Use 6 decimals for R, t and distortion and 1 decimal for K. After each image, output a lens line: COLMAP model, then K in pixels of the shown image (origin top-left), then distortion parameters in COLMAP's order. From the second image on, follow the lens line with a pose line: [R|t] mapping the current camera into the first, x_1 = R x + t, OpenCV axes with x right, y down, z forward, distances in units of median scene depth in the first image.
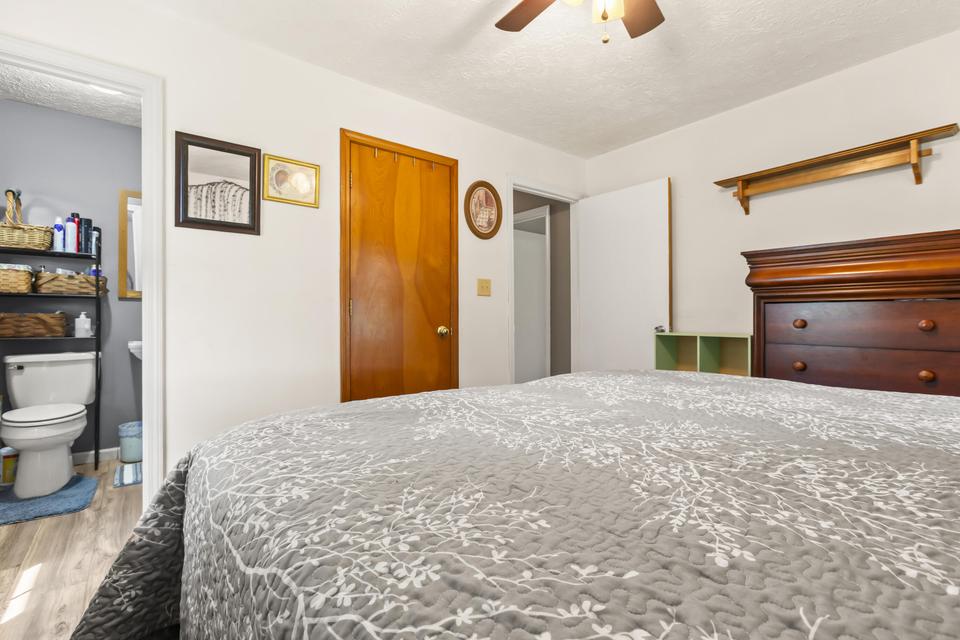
lens RADIAL K [[445.7, 0, 480.0], [0, 445.7, 320.0], [0, 0, 1]] dist [0.002546, 0.000634]
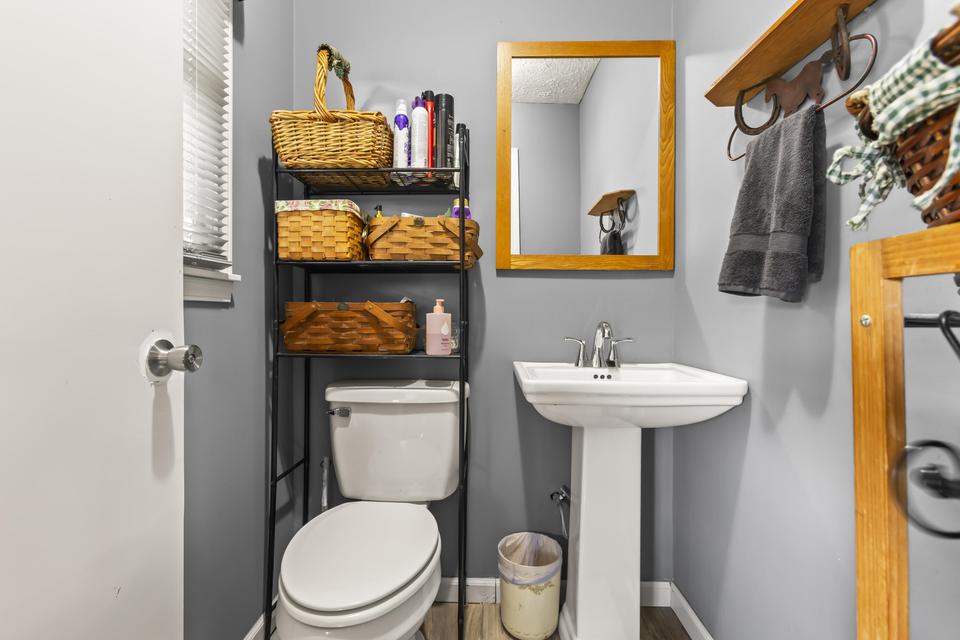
lens RADIAL K [[445.7, 0, 480.0], [0, 445.7, 320.0], [0, 0, 1]] dist [0.002546, 0.000634]
pose [[0.778405, 0.006583, -0.627728, -0.570813], [-0.000924, 0.999956, 0.009341, -0.000753], [0.627761, -0.006692, 0.778377, 0.673091]]
